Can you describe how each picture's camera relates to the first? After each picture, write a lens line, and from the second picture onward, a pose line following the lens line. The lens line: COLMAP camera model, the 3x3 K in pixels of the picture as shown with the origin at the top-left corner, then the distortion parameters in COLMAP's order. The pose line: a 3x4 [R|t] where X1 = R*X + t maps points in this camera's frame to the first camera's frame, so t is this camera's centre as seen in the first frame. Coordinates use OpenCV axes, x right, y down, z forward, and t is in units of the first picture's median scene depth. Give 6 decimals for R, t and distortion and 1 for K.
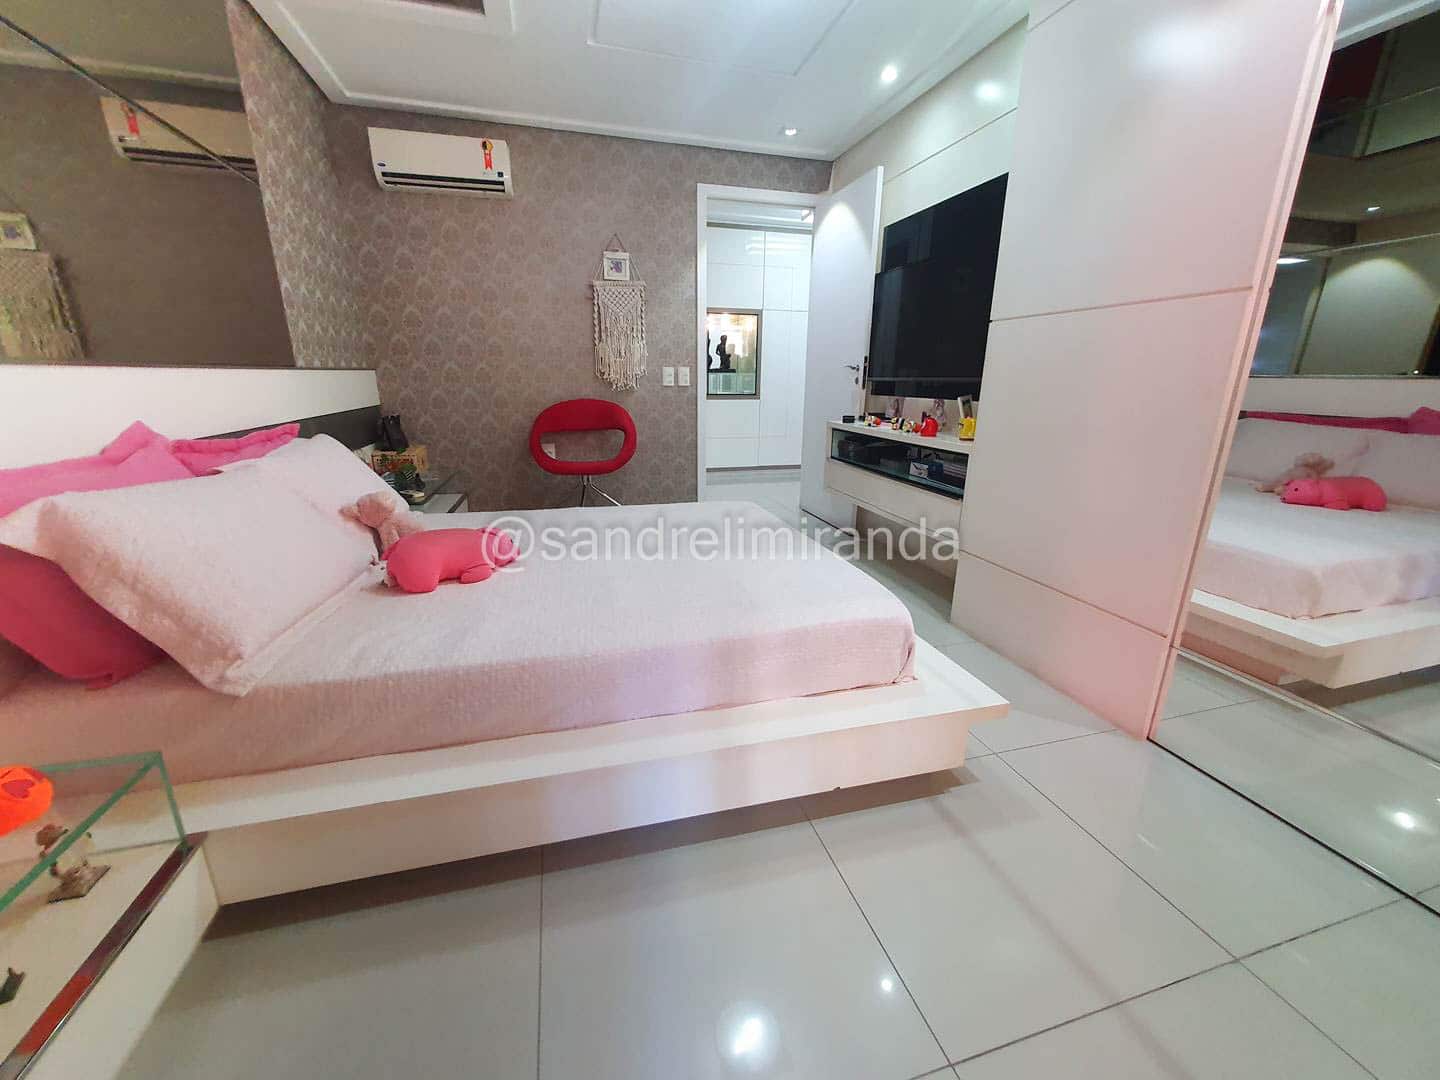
lens RADIAL K [[567.5, 0, 719.1], [0, 567.5, 541.6], [0, 0, 1]] dist [0.000825, 0.000260]
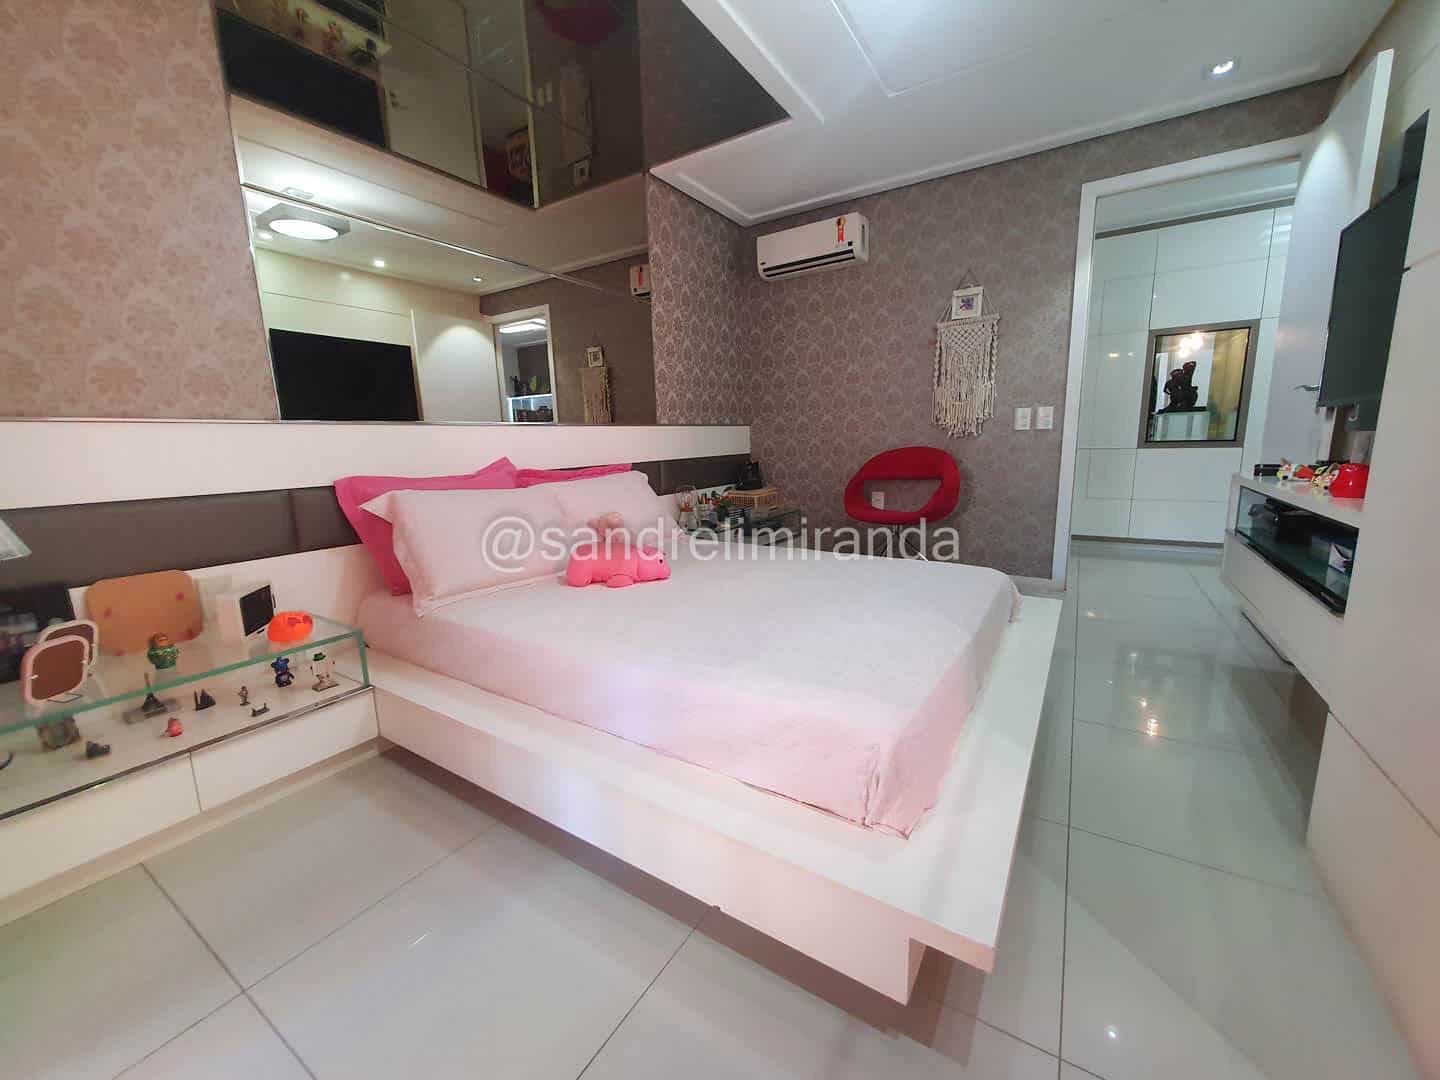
lens RADIAL K [[567.5, 0, 720.7], [0, 567.5, 542.6], [0, 0, 1]] dist [0.000825, 0.000260]
pose [[0.668441, 0.108602, -0.735794, 0.283441], [-0.177249, 0.984040, -0.015780, -0.020826], [0.722337, 0.140967, 0.677022, 0.151757]]
